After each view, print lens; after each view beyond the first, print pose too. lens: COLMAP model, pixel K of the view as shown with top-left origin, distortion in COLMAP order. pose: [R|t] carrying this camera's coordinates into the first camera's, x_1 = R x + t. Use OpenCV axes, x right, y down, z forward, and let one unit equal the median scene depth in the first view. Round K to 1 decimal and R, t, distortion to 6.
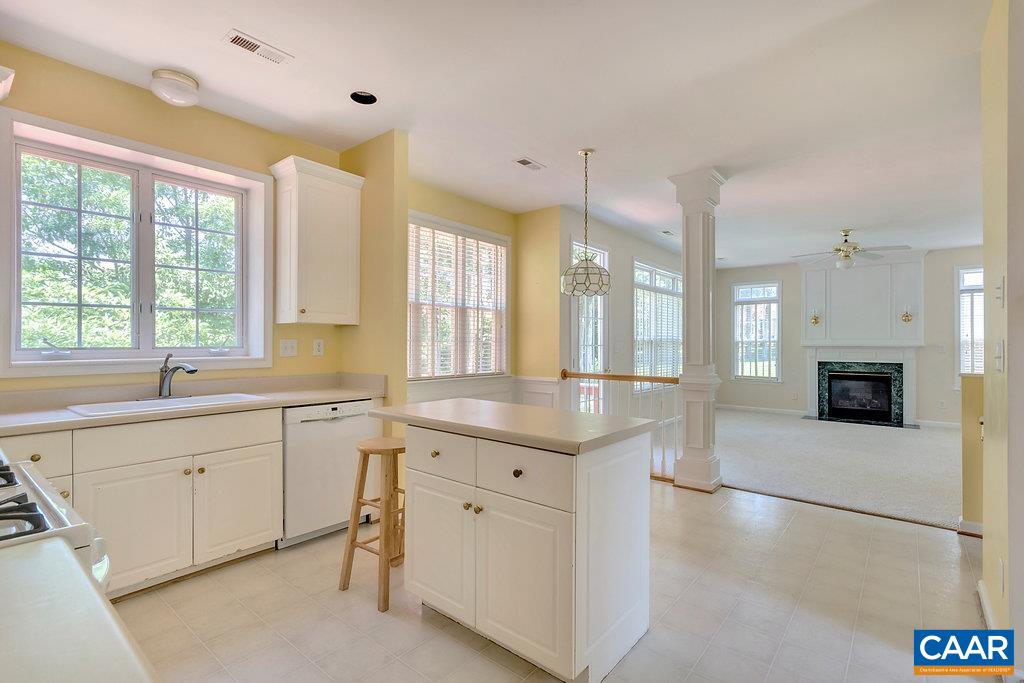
lens RADIAL K [[472.5, 0, 509.5], [0, 472.5, 342.0], [0, 0, 1]] dist [0.005715, 0.000151]
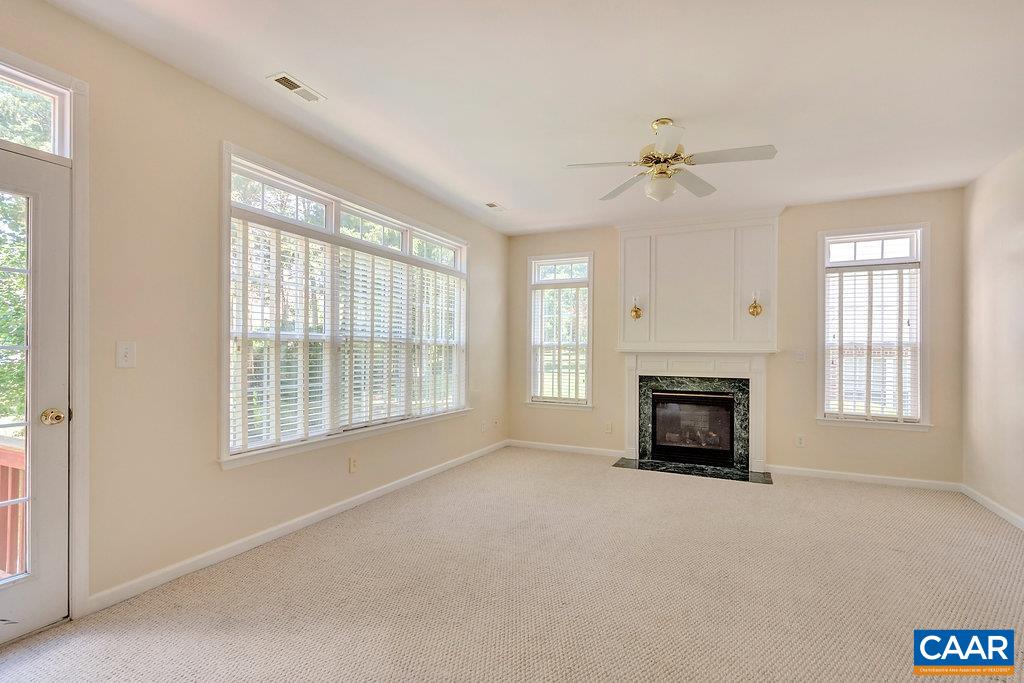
lens RADIAL K [[472.5, 0, 512.8], [0, 472.5, 349.0], [0, 0, 1]] dist [0.005715, 0.000151]
pose [[0.964327, -0.000780, 0.264714, 0.313565], [-0.002154, 0.999939, 0.010794, -0.002746], [-0.264707, -0.010979, 0.964267, 0.420272]]
